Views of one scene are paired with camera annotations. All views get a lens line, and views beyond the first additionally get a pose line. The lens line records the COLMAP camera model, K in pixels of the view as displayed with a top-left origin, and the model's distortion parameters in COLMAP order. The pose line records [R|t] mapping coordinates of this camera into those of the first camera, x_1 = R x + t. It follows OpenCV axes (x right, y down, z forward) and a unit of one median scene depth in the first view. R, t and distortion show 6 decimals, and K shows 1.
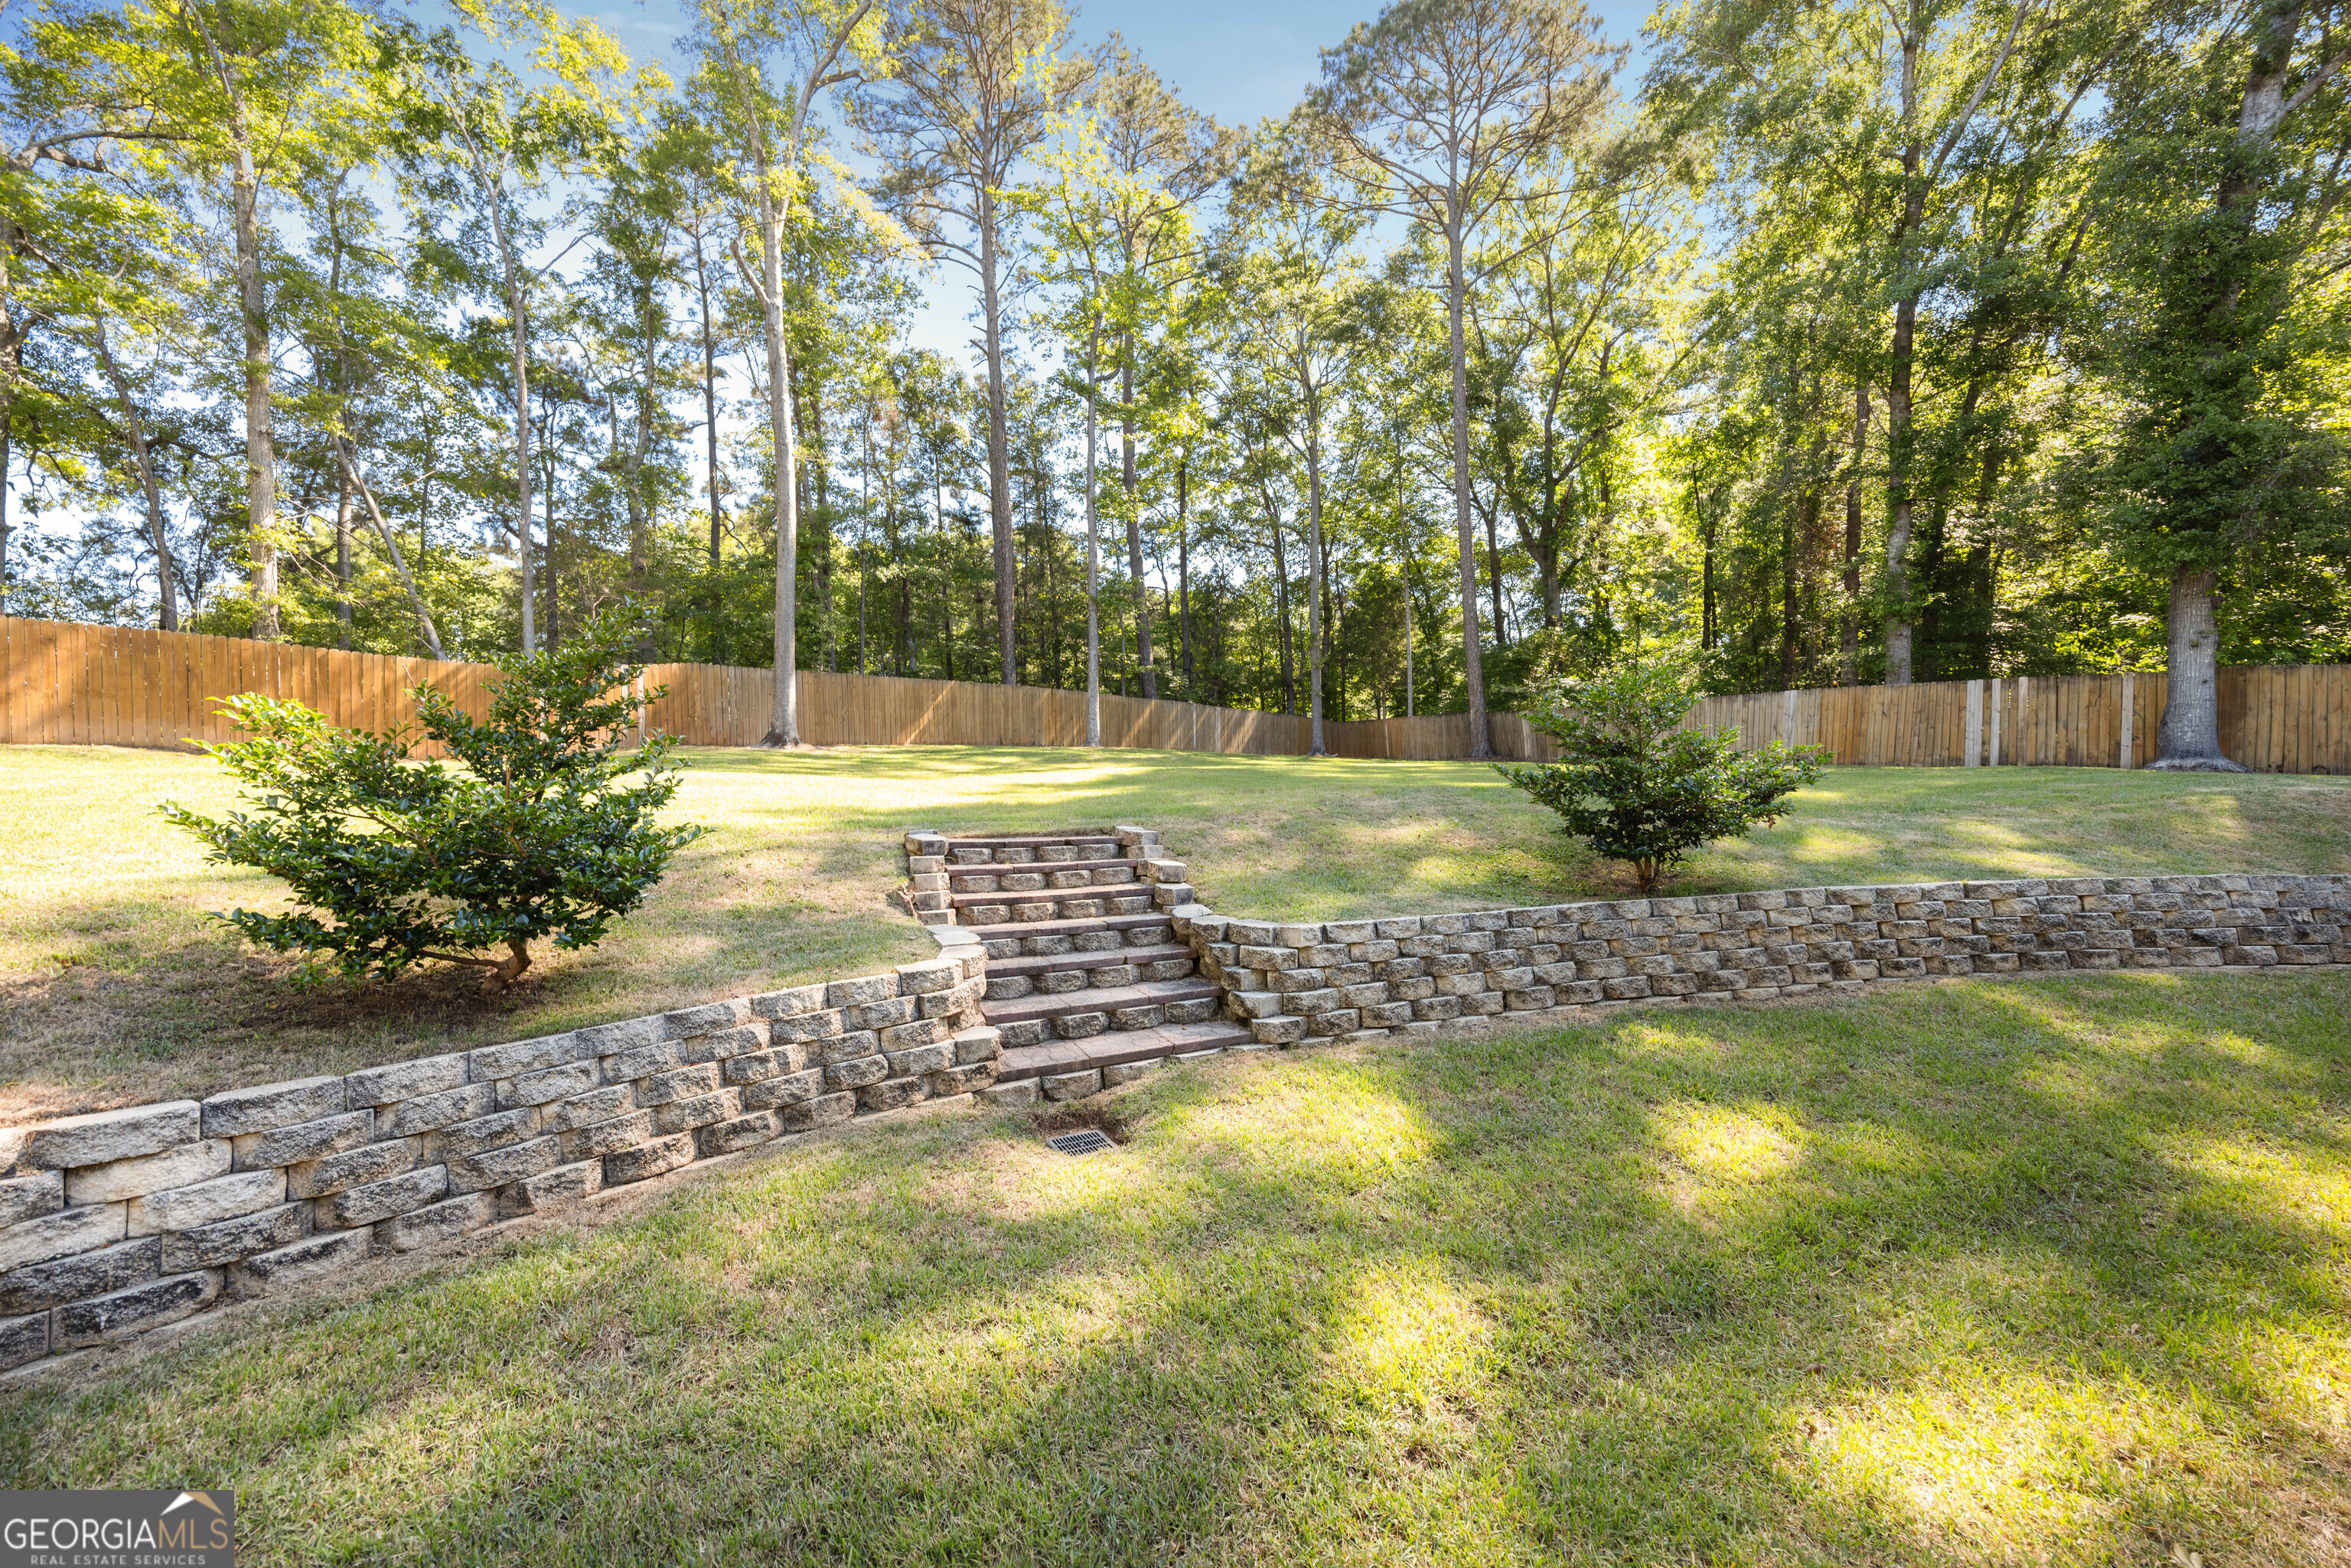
lens RADIAL K [[921.1, 0, 1165.9], [0, 921.1, 773.1], [0, 0, 1]] dist [0.000782, -0.000767]
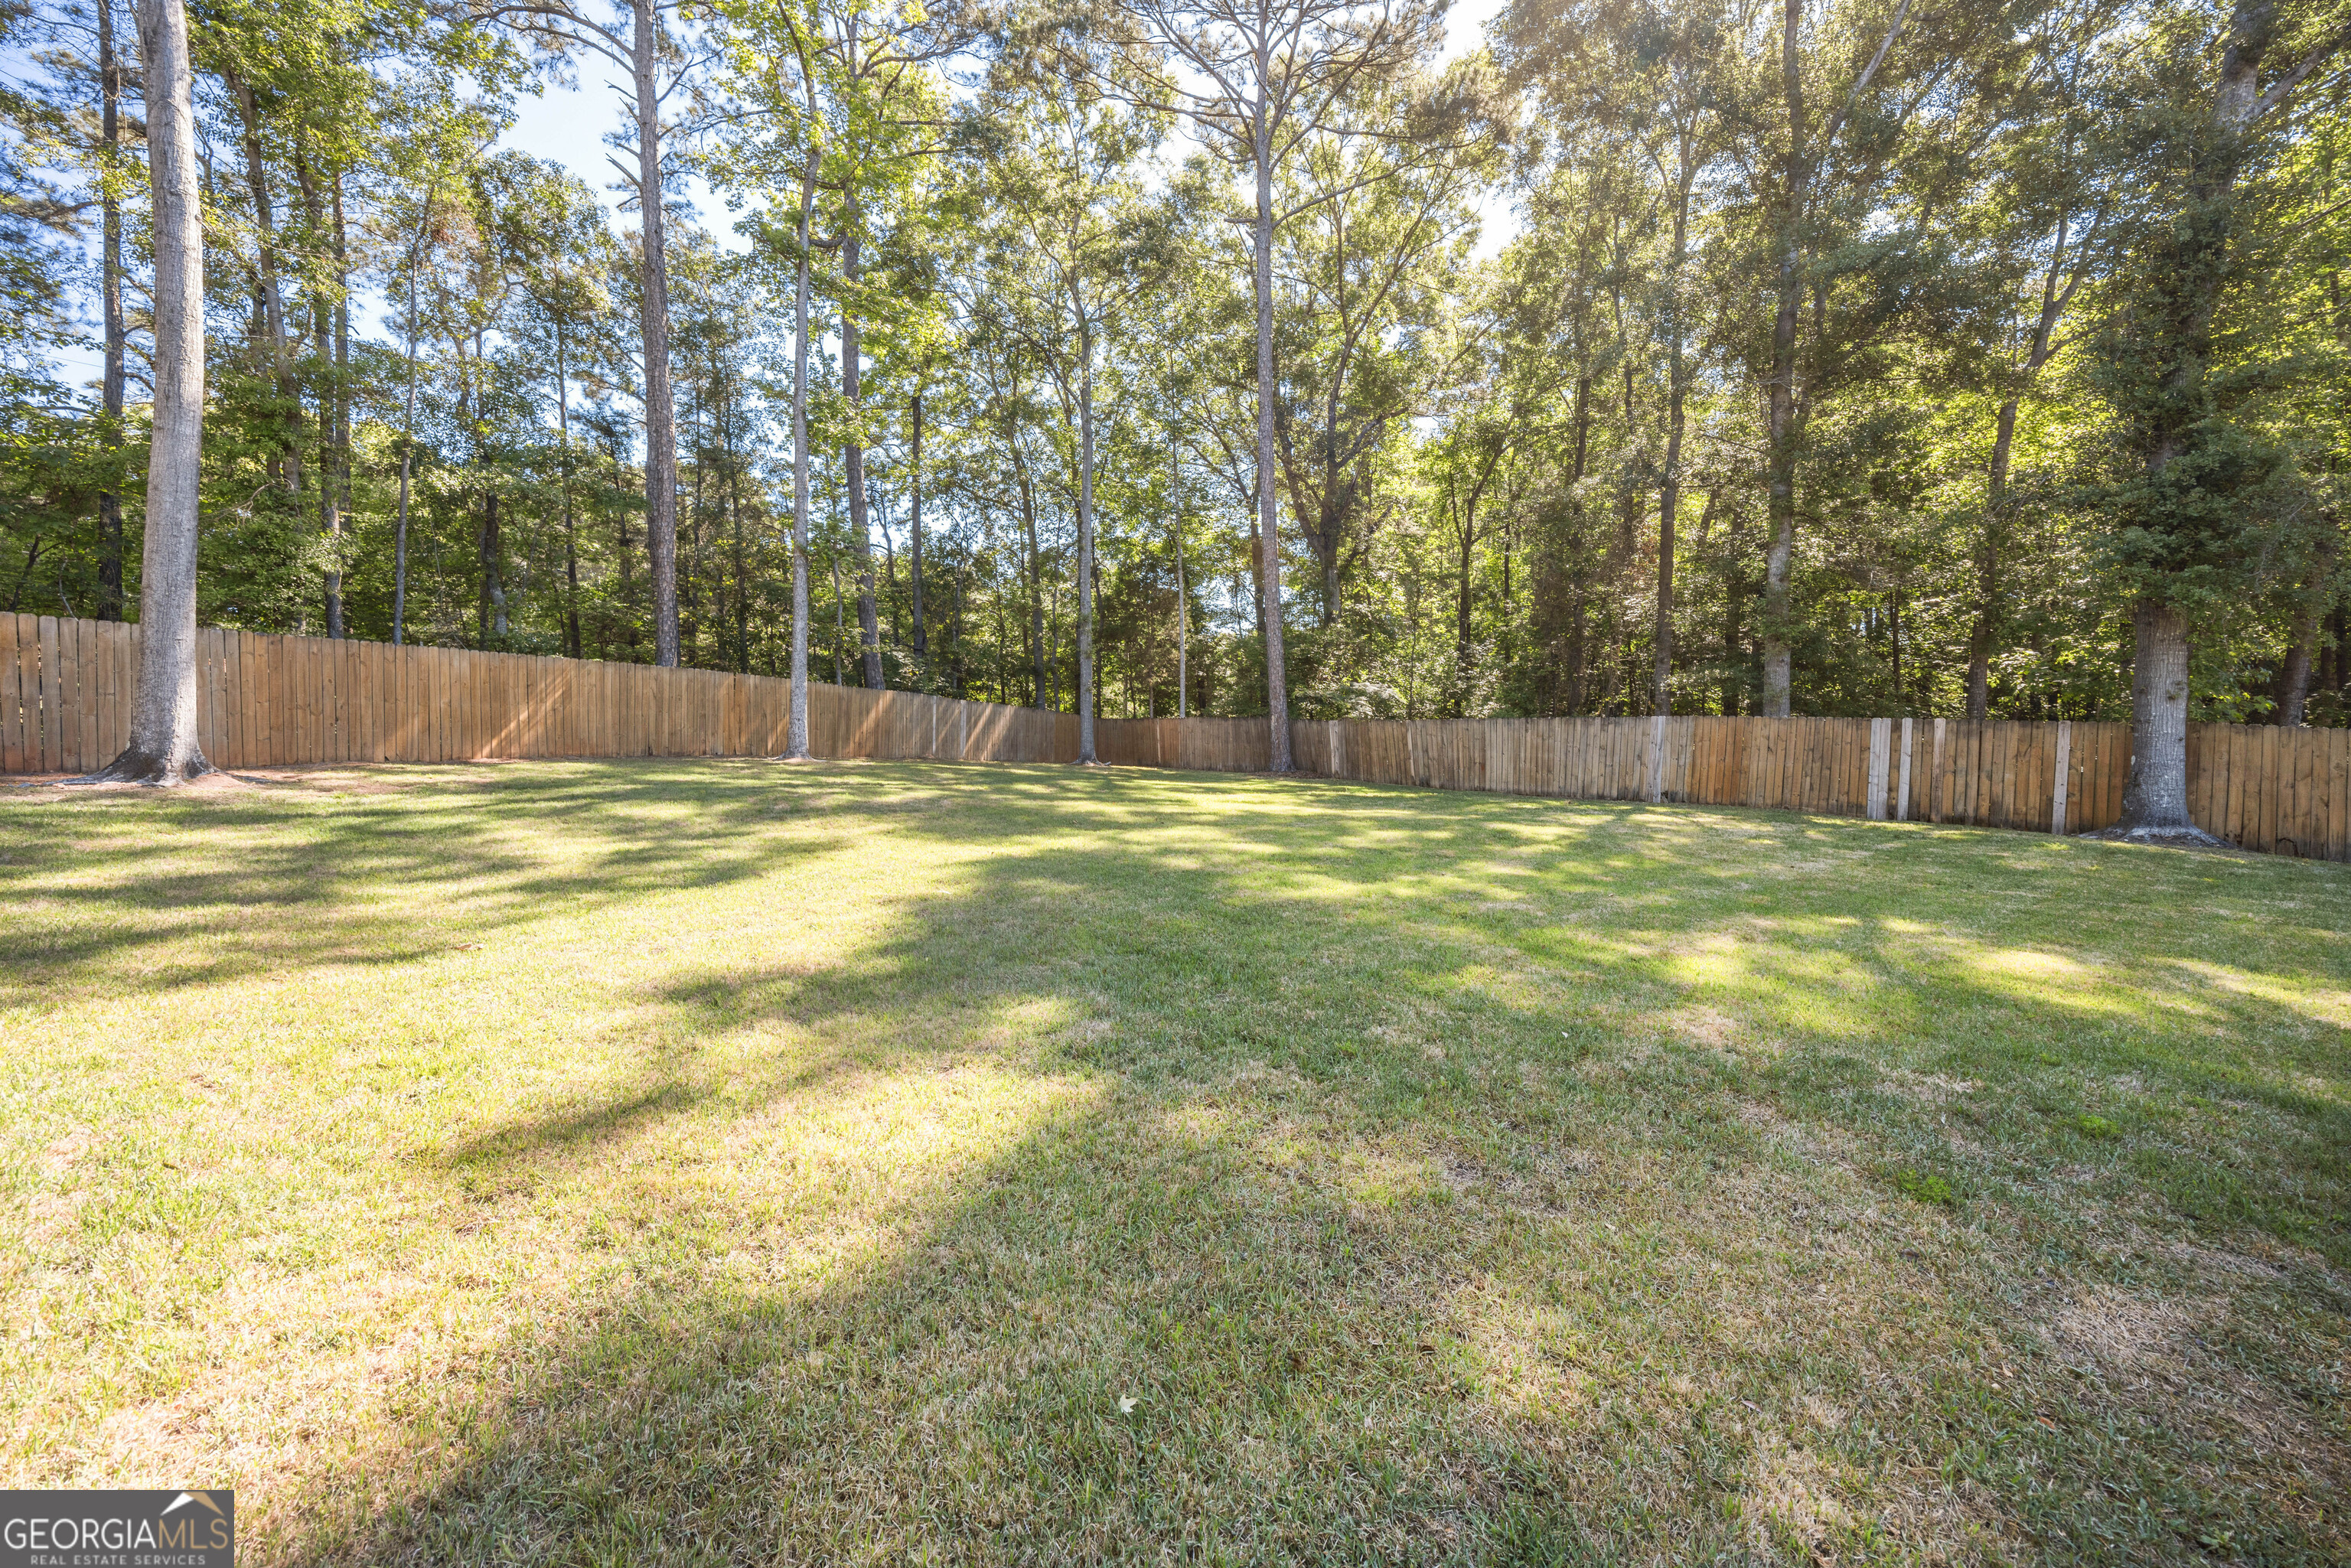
lens RADIAL K [[921.1, 0, 1178.1], [0, 921.1, 746.7], [0, 0, 1]] dist [0.000782, -0.000767]
pose [[0.945767, 0.014711, 0.324514, -0.025616], [-0.013256, 0.999890, -0.006694, -0.028738], [-0.324576, 0.002029, 0.945857, 0.185182]]
